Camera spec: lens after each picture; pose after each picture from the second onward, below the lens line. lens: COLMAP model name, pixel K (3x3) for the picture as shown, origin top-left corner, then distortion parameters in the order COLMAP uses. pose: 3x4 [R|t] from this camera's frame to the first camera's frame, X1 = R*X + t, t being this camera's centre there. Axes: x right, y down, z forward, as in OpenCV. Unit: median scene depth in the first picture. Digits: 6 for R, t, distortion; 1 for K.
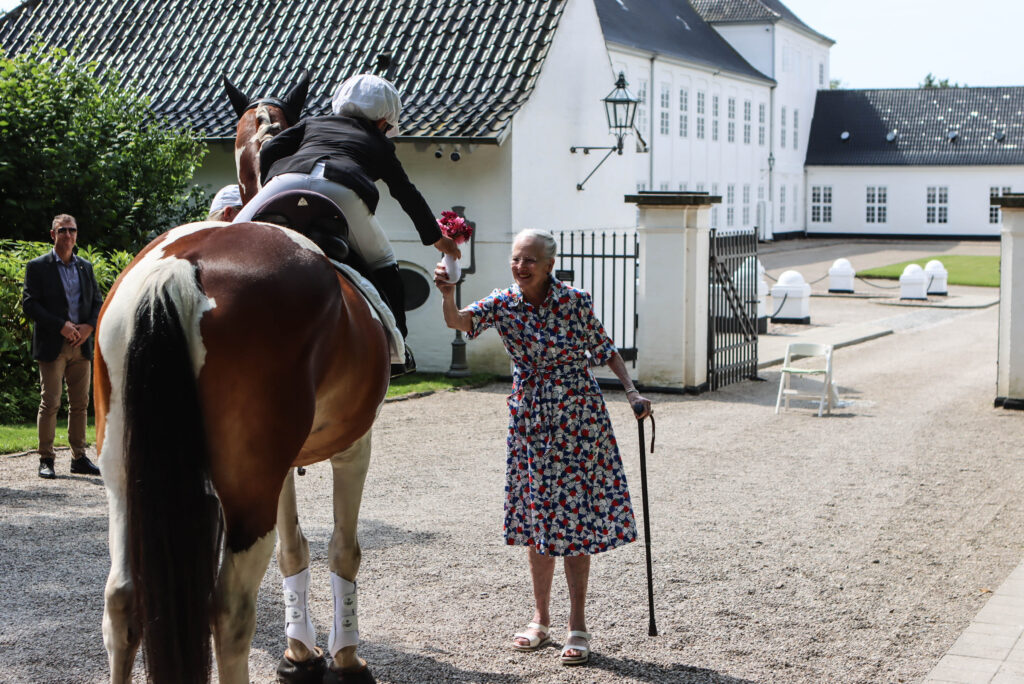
lens RADIAL K [[1741.7, 0, 518.1], [0, 1741.7, 331.7], [0, 0, 1]] dist [-0.072475, 0.132501]
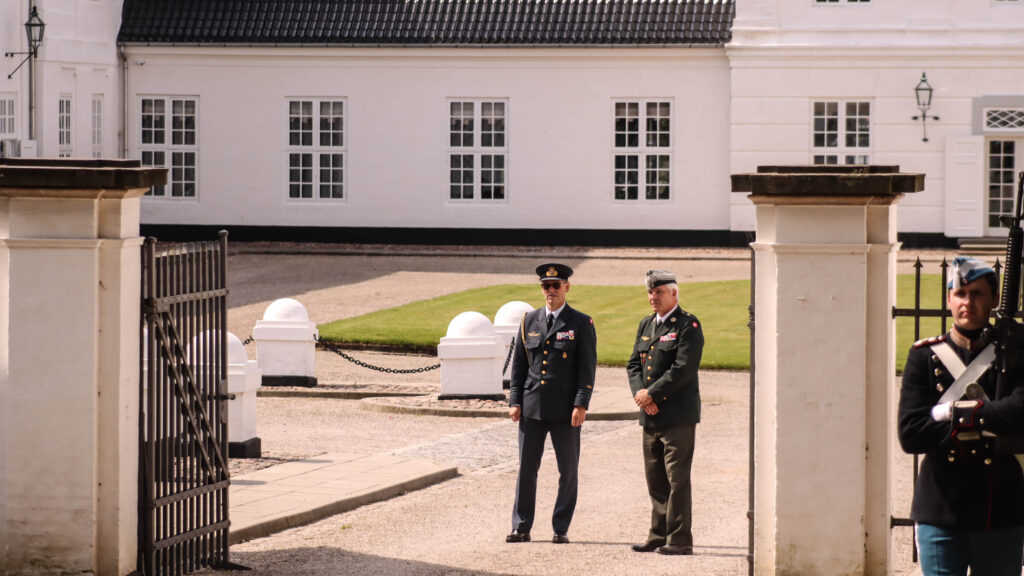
lens RADIAL K [[5199.7, 0, 512.0], [0, 5199.7, 288.0], [0, 0, 1]] dist [0.607720, 0.305311]
pose [[0.968243, -0.004667, 0.249968, -0.140522], [0.015539, 0.999016, -0.041540, 0.013153], [-0.249528, 0.044105, 0.967363, -0.366217]]
